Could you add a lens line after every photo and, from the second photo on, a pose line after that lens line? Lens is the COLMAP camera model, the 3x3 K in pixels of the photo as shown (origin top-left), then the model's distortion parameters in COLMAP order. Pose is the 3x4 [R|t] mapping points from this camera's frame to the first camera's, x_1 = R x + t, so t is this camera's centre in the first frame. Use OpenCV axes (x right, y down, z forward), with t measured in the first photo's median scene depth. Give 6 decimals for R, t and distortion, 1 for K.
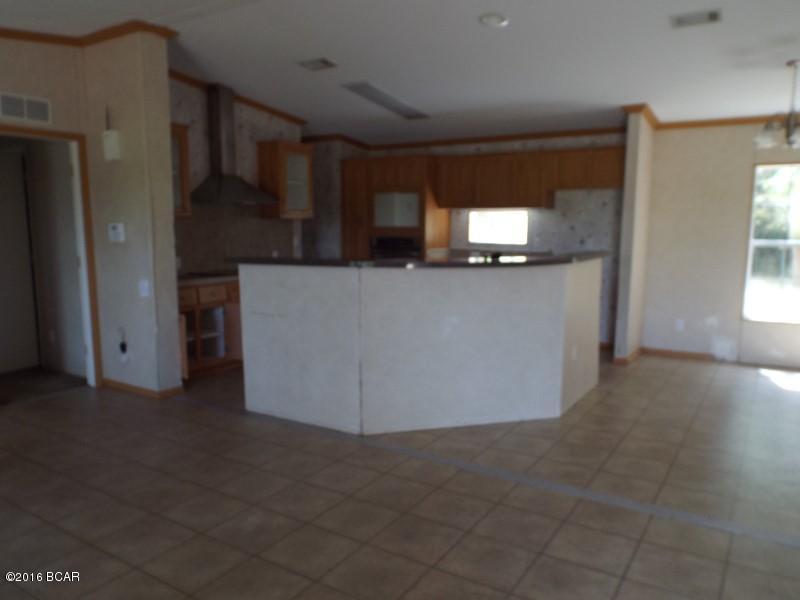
lens RADIAL K [[562.3, 0, 400.0], [0, 562.3, 300.0], [0, 0, 1]] dist [-0.044142, 0.005126]
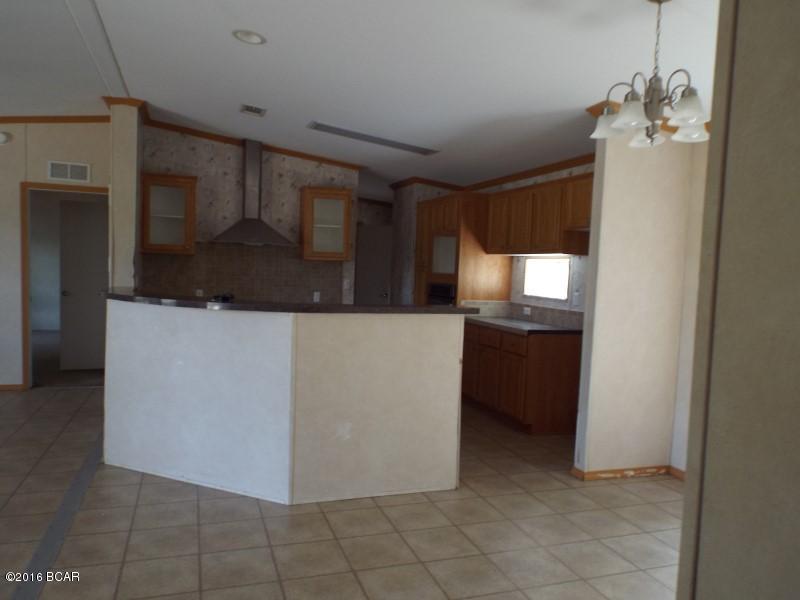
lens RADIAL K [[577.2, 0, 400.0], [0, 577.2, 300.0], [0, 0, 1]] dist [0.003746, 0.001223]
pose [[0.801972, 0.058054, -0.594533, 0.574168], [-0.112150, 0.992201, -0.054396, -0.034577], [0.586739, 0.110301, 0.802229, 0.256852]]
